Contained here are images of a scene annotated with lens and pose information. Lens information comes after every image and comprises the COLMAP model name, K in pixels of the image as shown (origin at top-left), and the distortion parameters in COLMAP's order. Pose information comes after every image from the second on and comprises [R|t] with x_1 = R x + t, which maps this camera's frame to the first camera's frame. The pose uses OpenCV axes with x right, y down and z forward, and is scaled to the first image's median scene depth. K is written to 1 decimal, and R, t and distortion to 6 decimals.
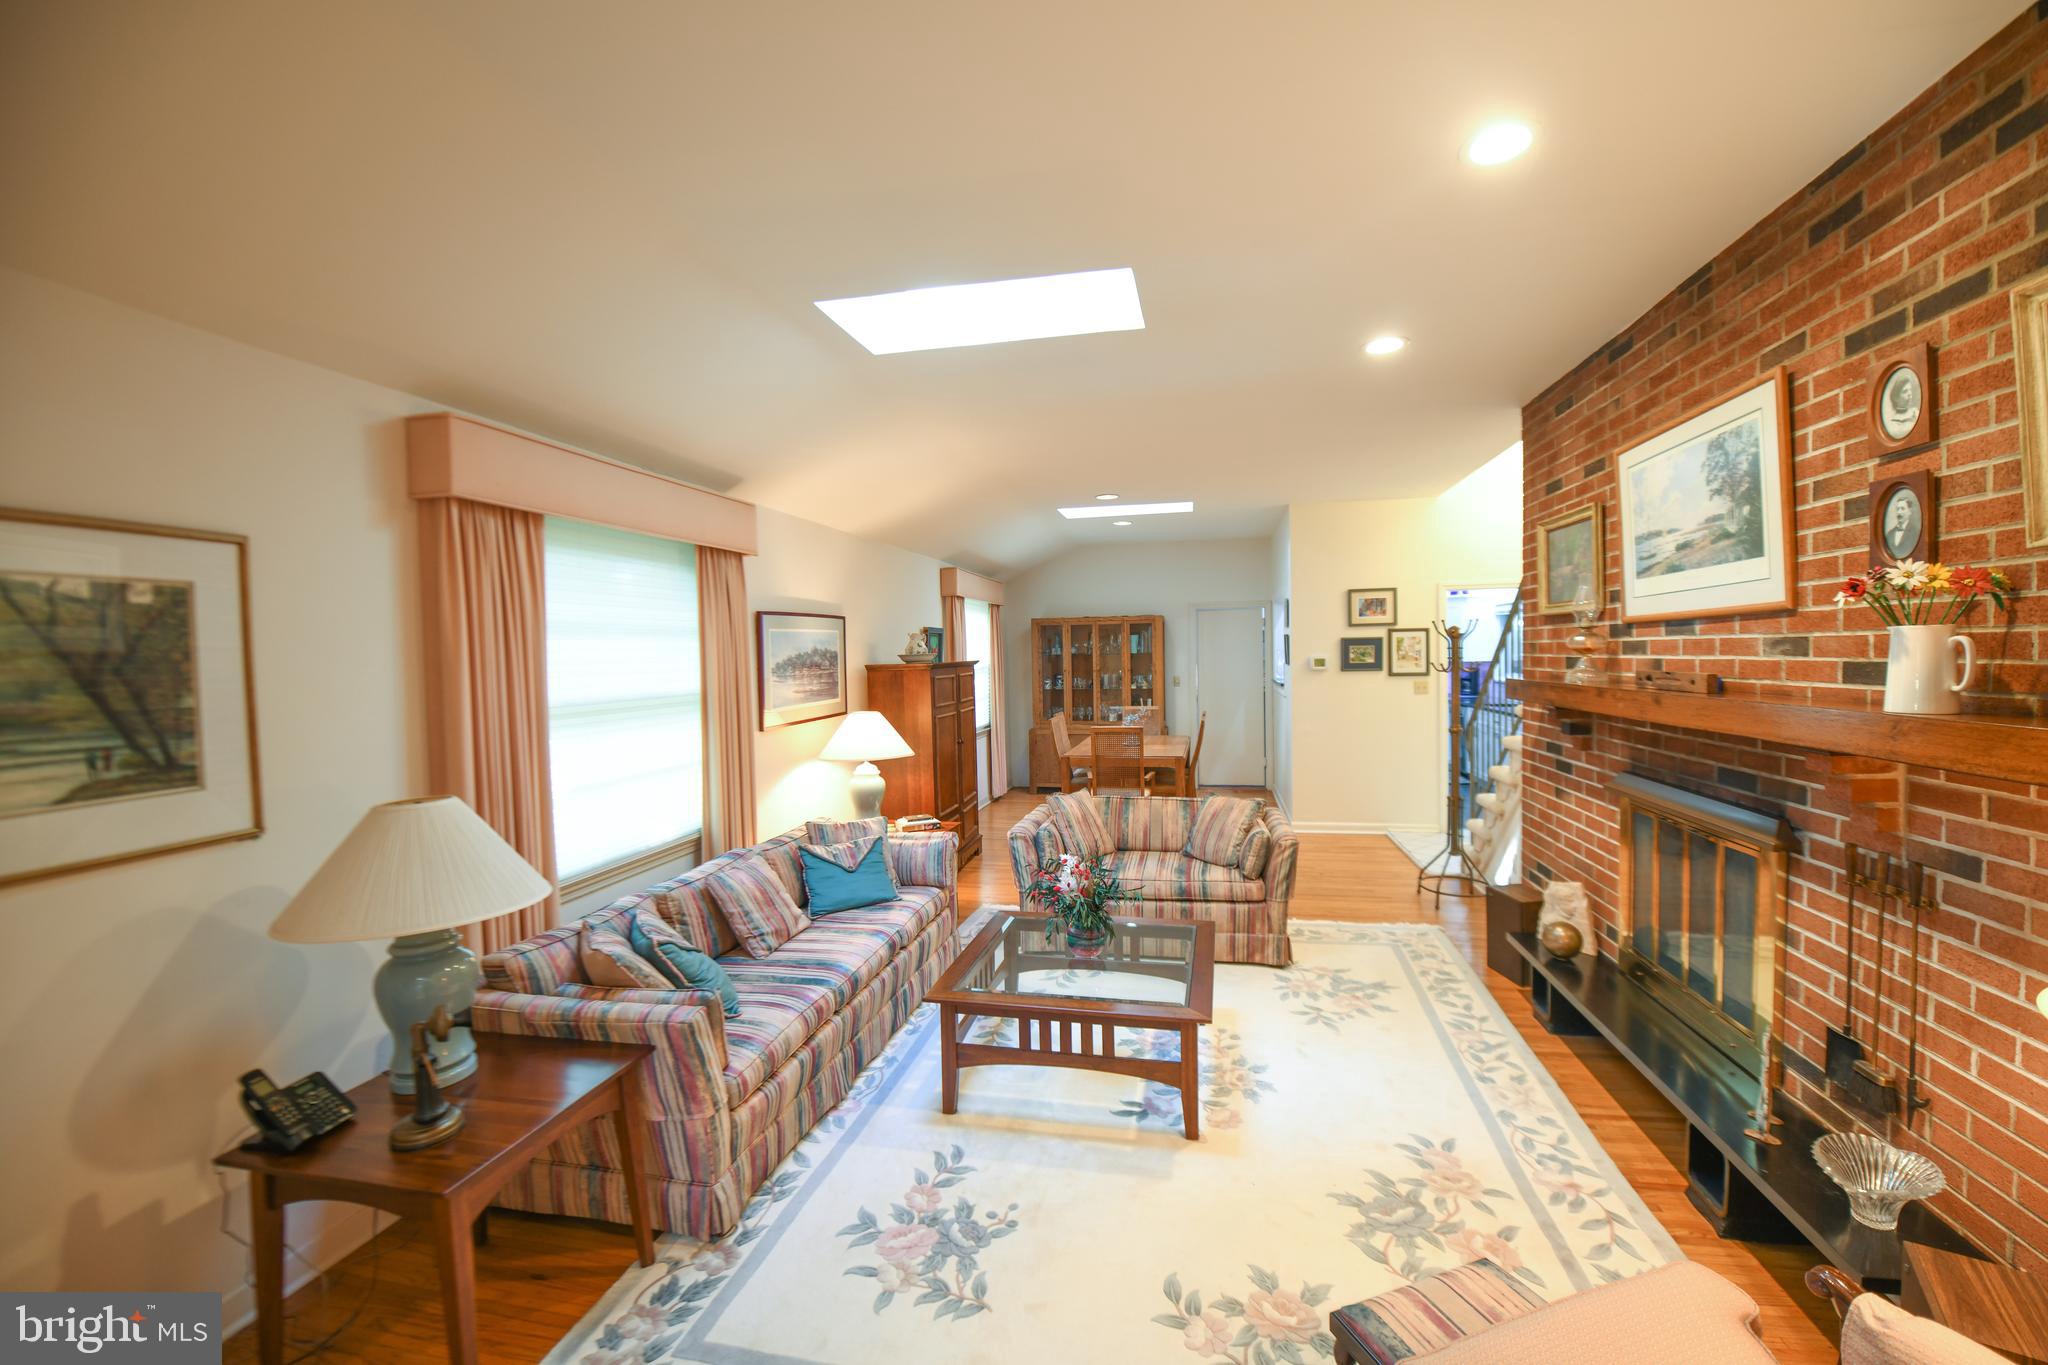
lens RADIAL K [[816.8, 0, 1041.1], [0, 816.8, 680.8], [0, 0, 1]] dist [-0.022666, -0.000402]
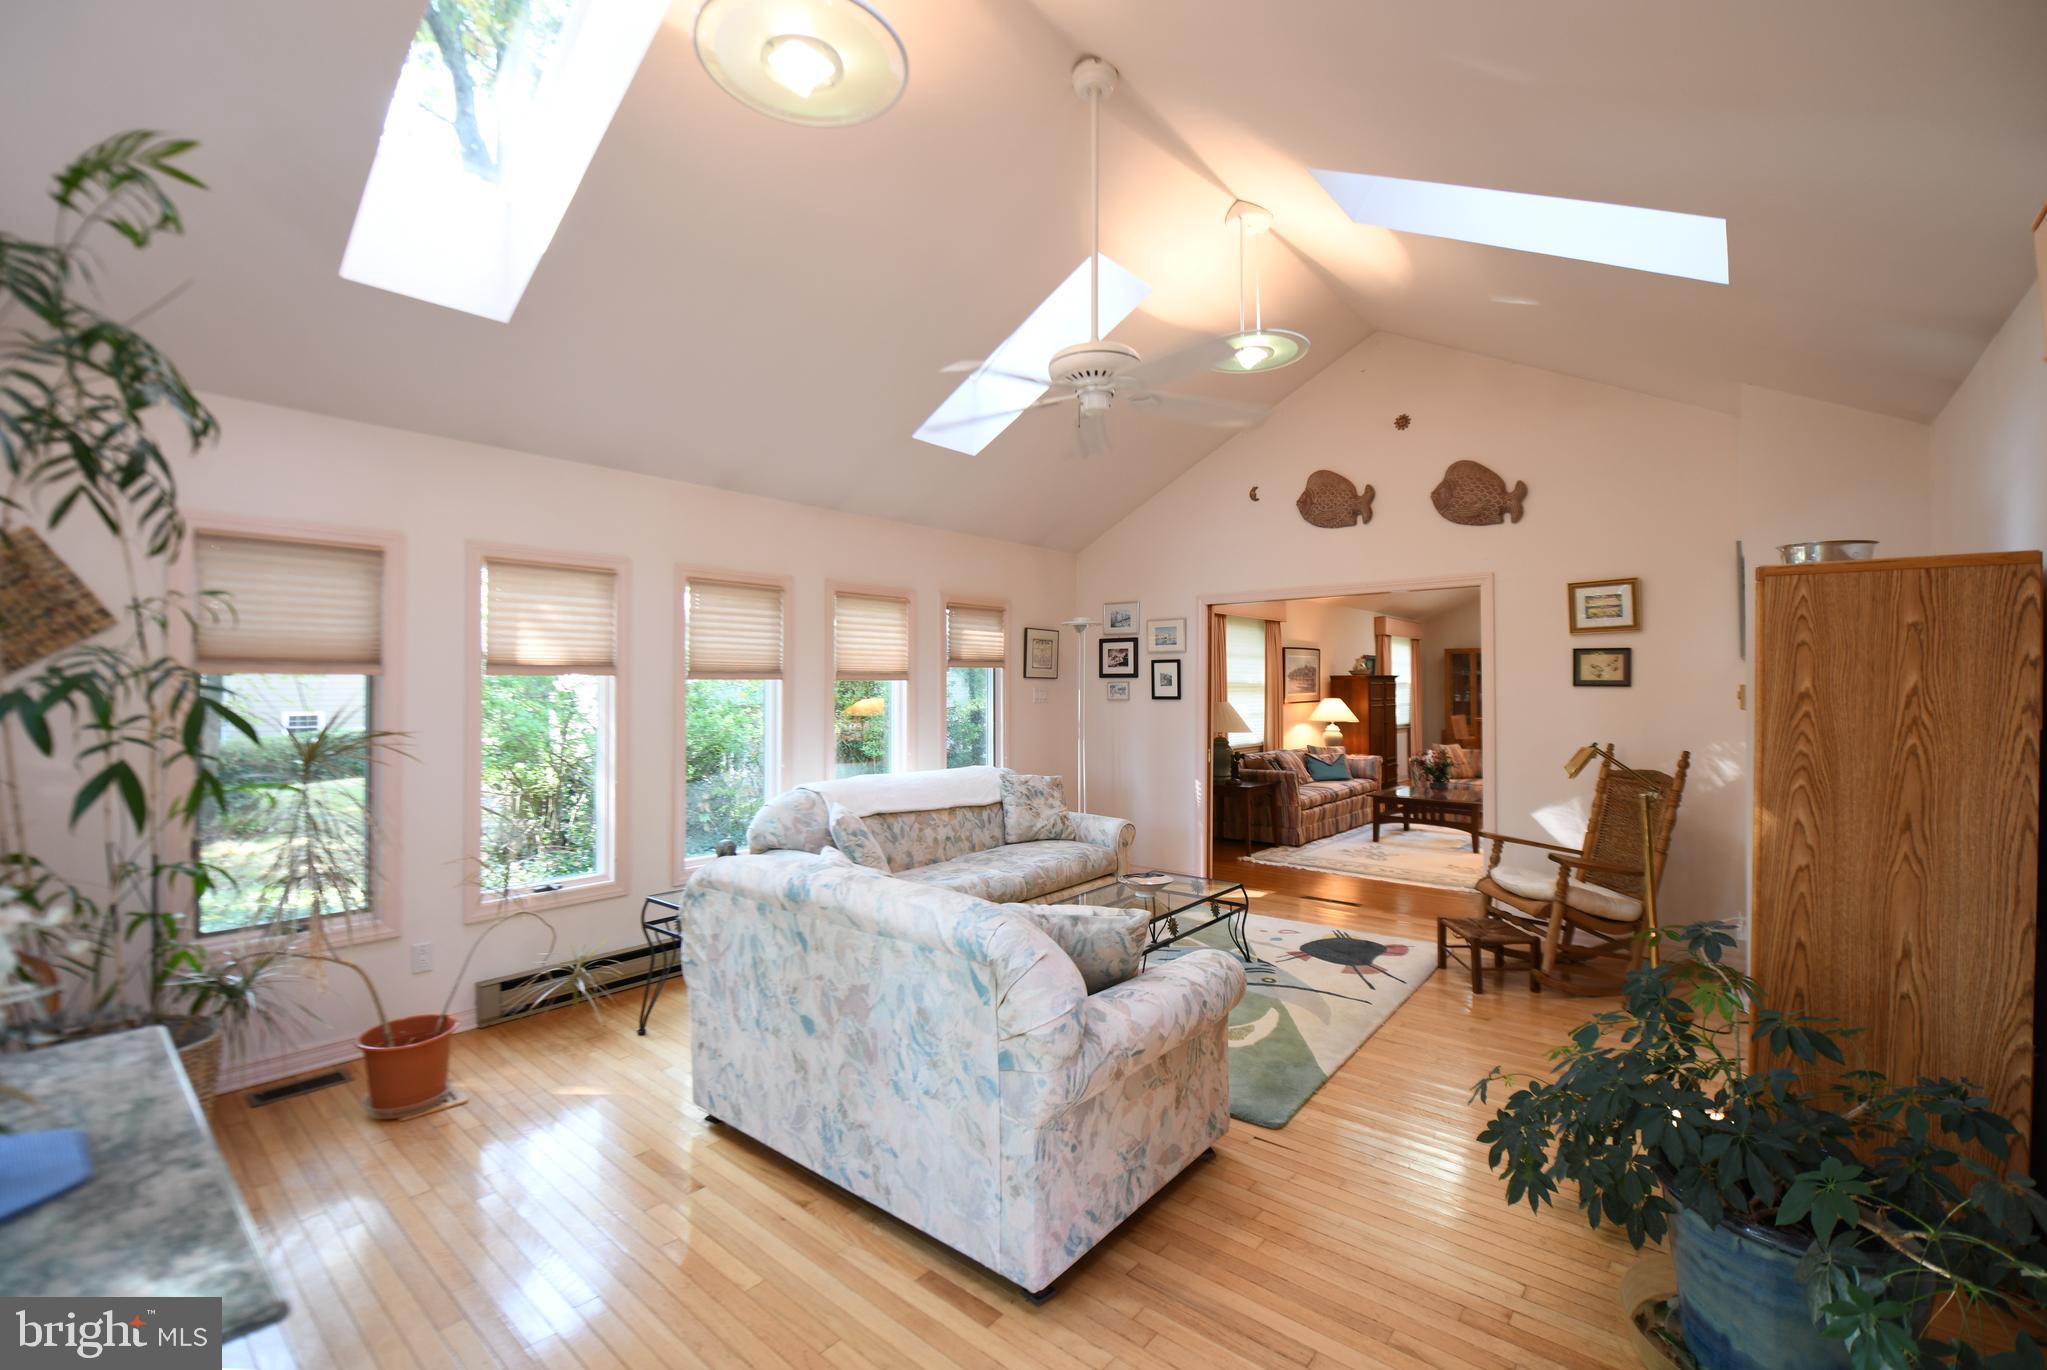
lens RADIAL K [[816.4, 0, 1040.6], [0, 816.4, 683.3], [0, 0, 1]] dist [-0.022666, -0.000402]
pose [[0.874495, 0.015210, -0.484795, 0.106521], [-0.030142, 0.999281, -0.023020, 0.062166], [0.484096, 0.034744, 0.874325, -0.952521]]
